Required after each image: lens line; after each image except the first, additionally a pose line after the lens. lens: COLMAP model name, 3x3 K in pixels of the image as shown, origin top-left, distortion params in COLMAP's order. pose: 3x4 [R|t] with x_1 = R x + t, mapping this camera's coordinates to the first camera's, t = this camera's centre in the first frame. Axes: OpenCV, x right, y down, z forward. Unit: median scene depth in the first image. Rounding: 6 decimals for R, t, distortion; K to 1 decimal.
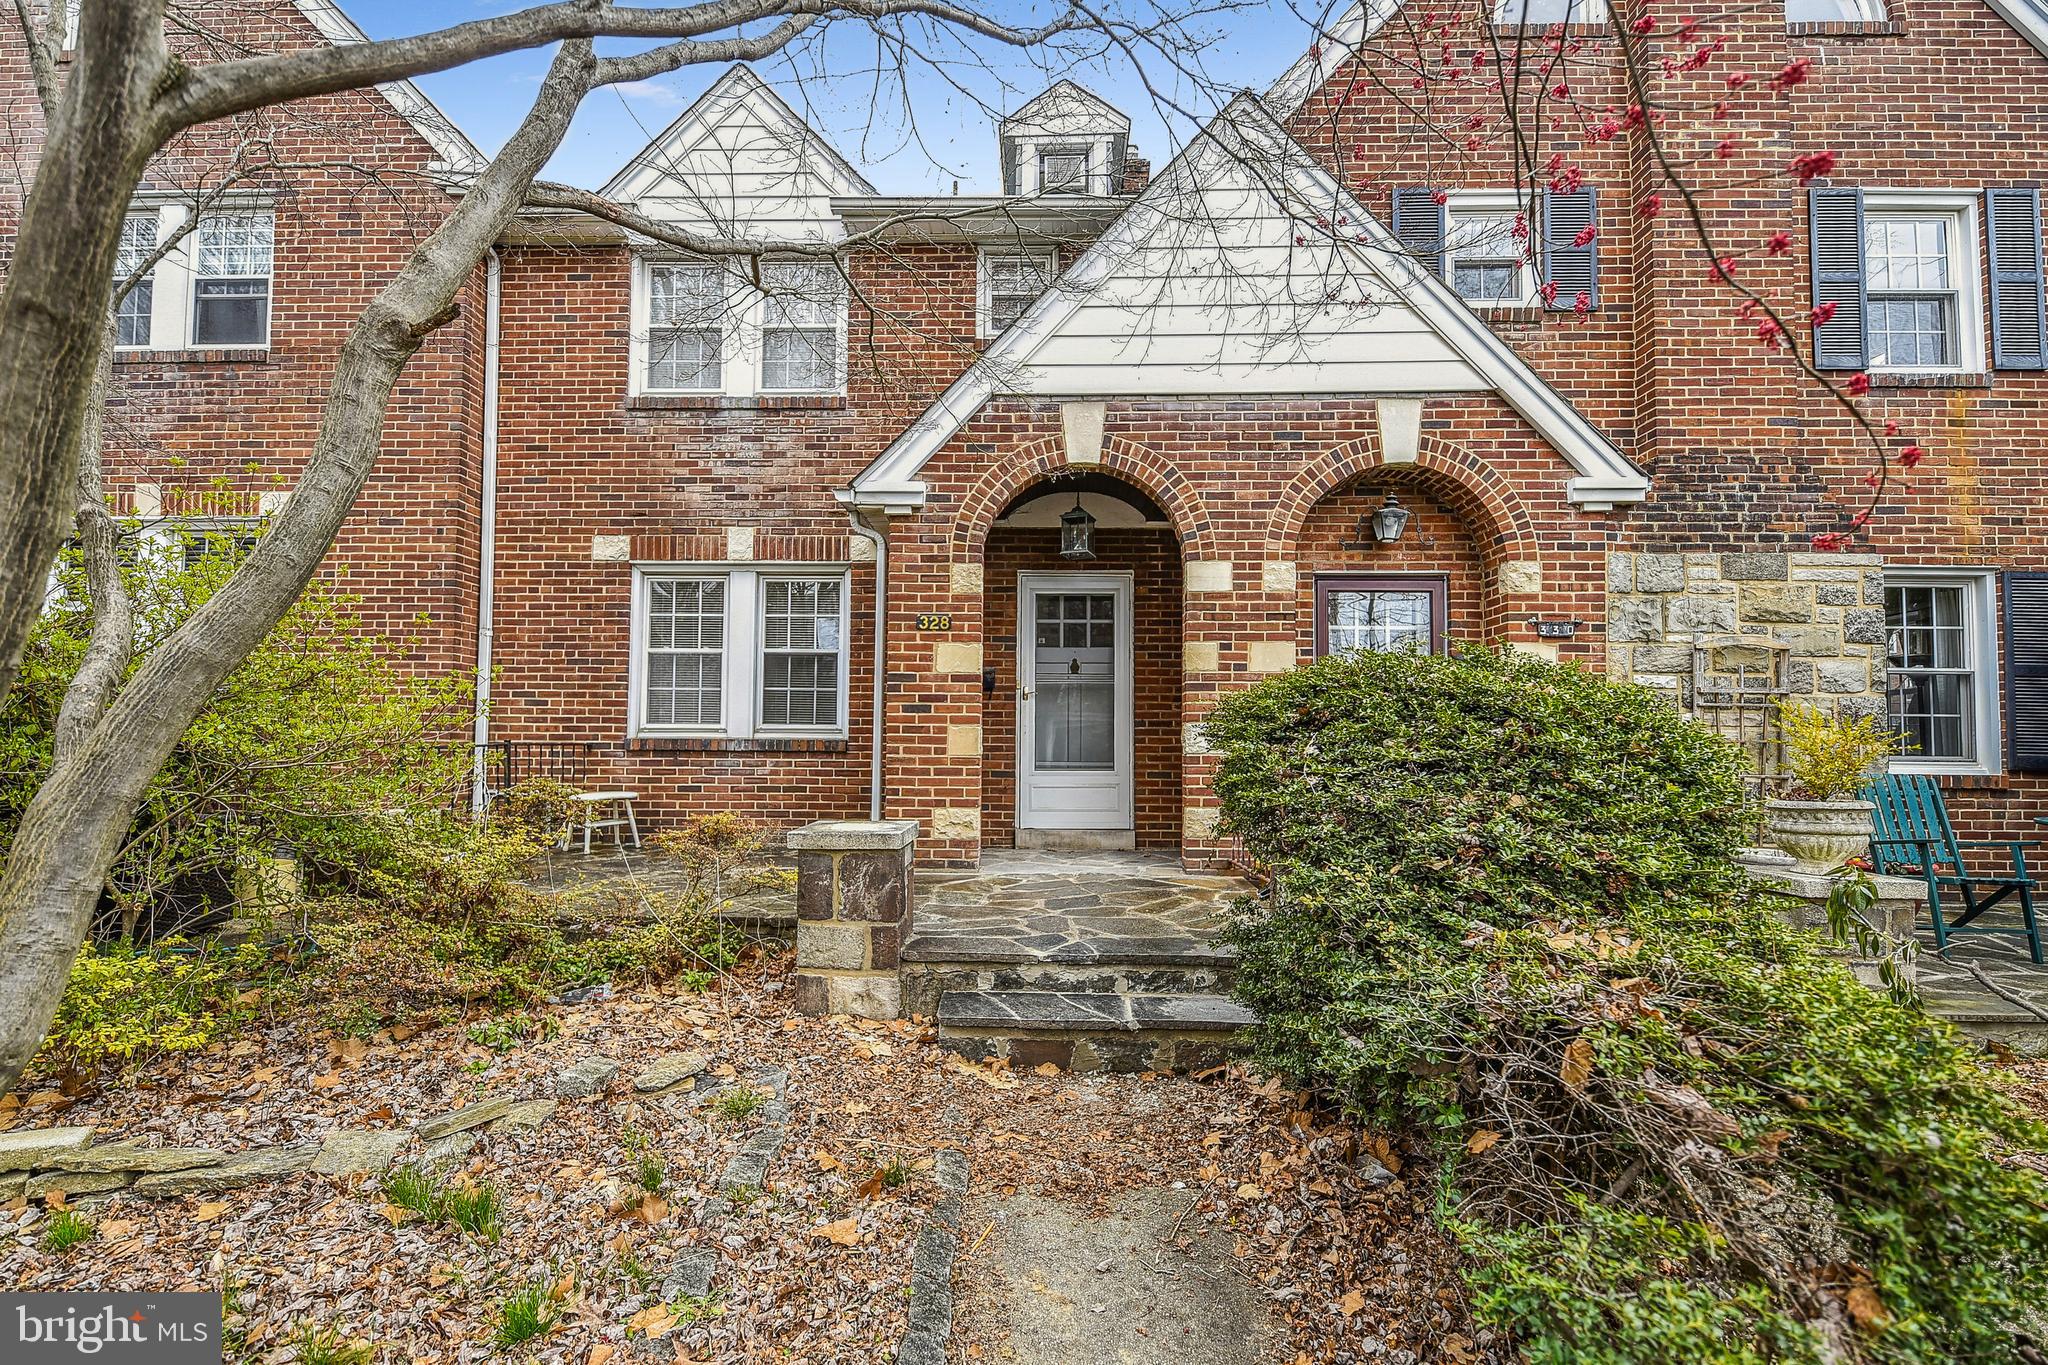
lens RADIAL K [[880.2, 0, 864.8], [0, 880.2, 701.6], [0, 0, 1]] dist [0.006210, -0.003750]
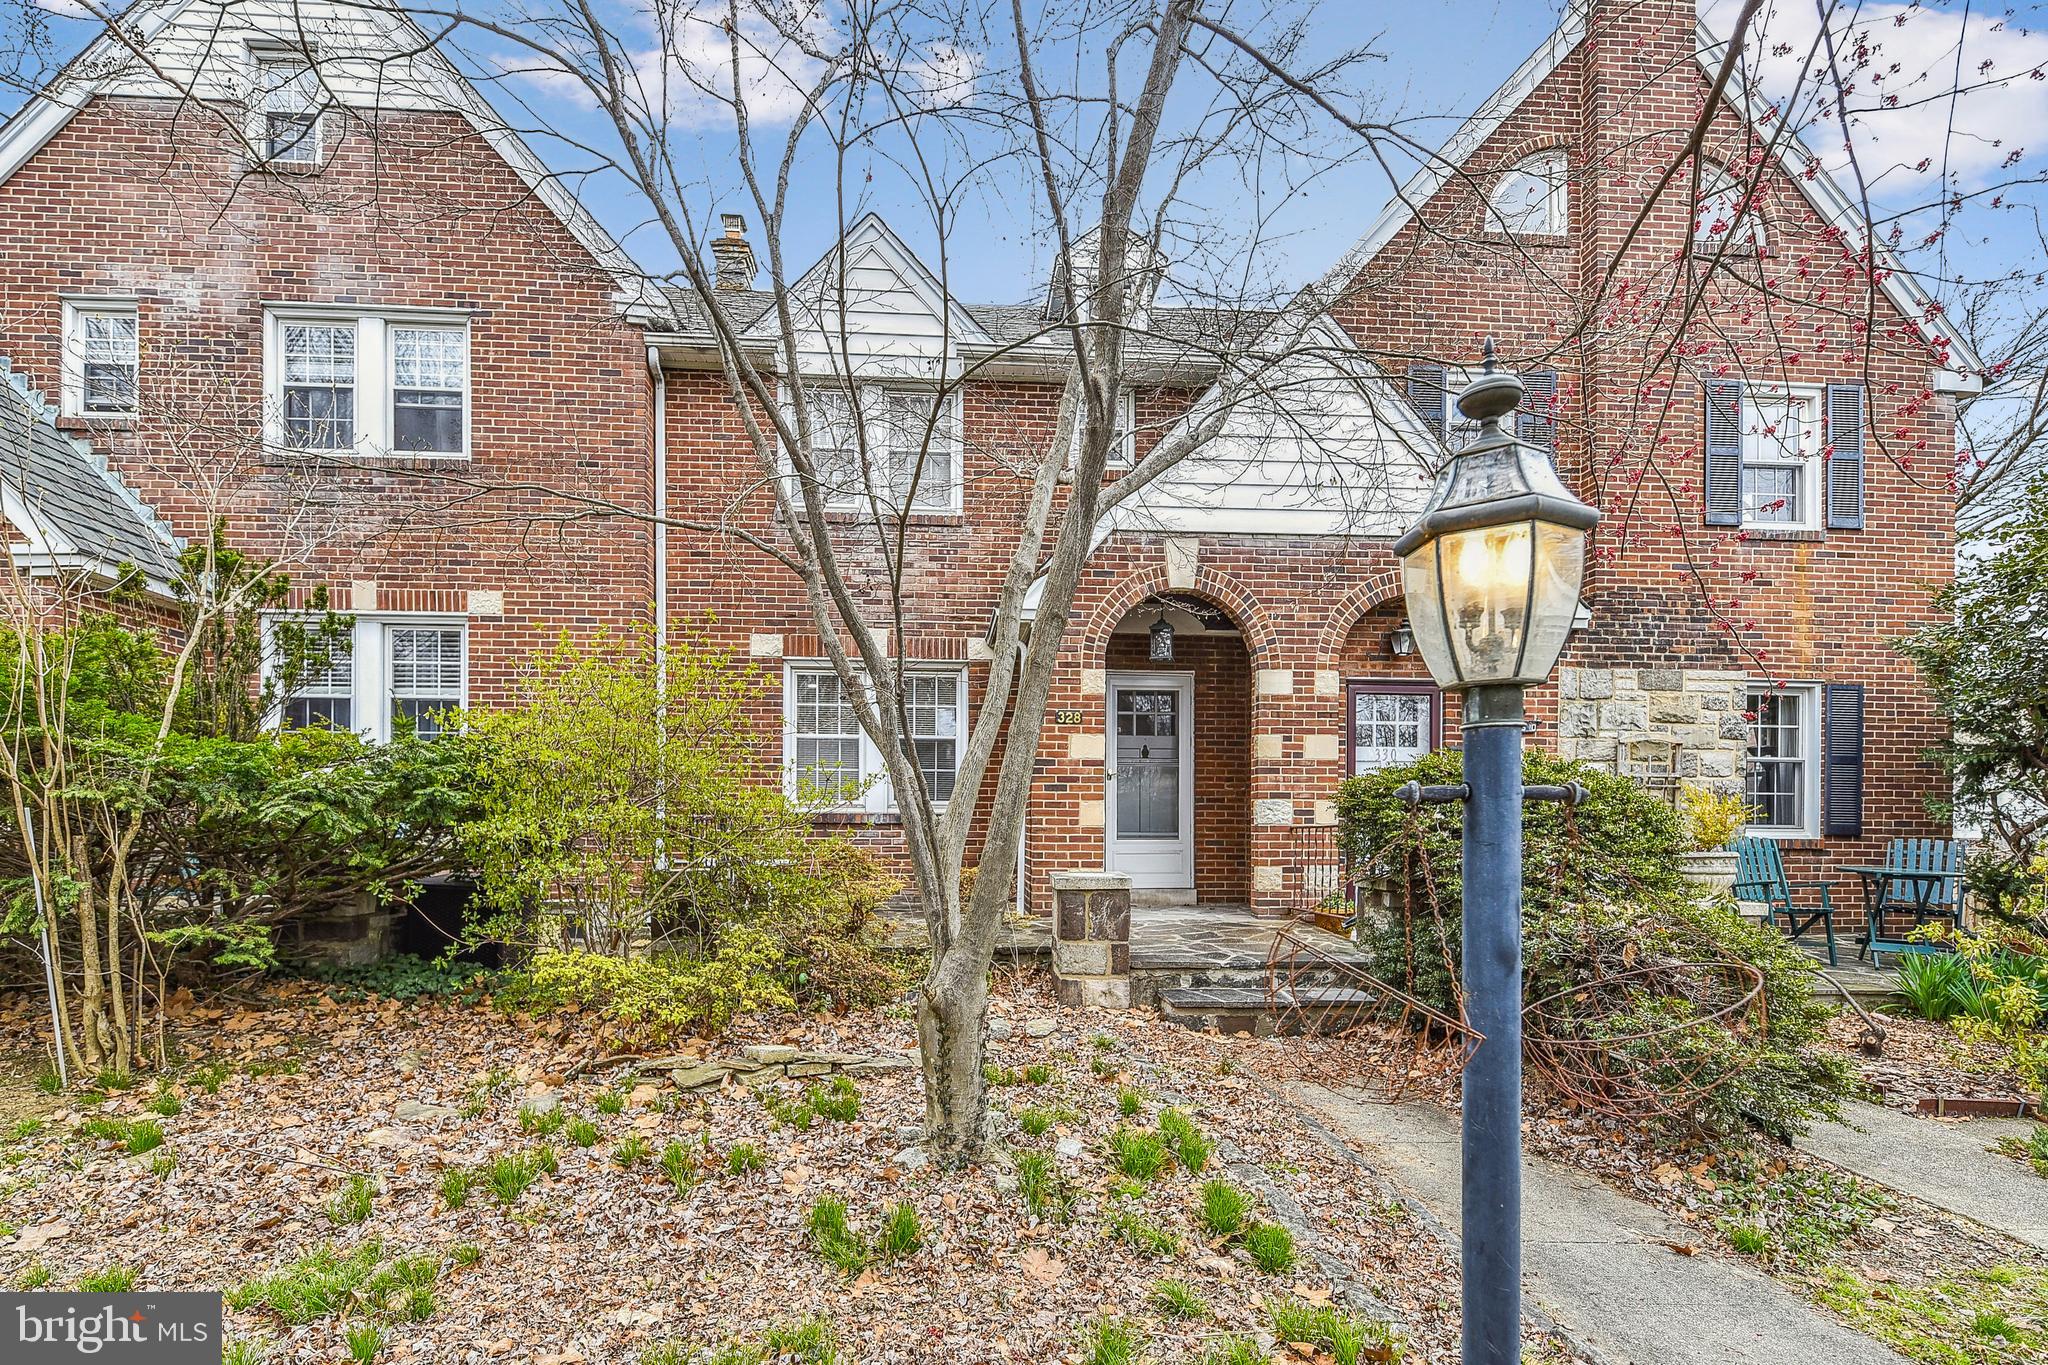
lens RADIAL K [[926.4, 0, 914.4], [0, 926.4, 809.8], [0, 0, 1]] dist [0.009756, -0.006691]
pose [[0.991114, -0.001710, 0.133003, -0.278171], [-0.002826, 0.999421, 0.033908, -0.004111], [-0.132984, -0.033983, 0.990535, -0.230178]]
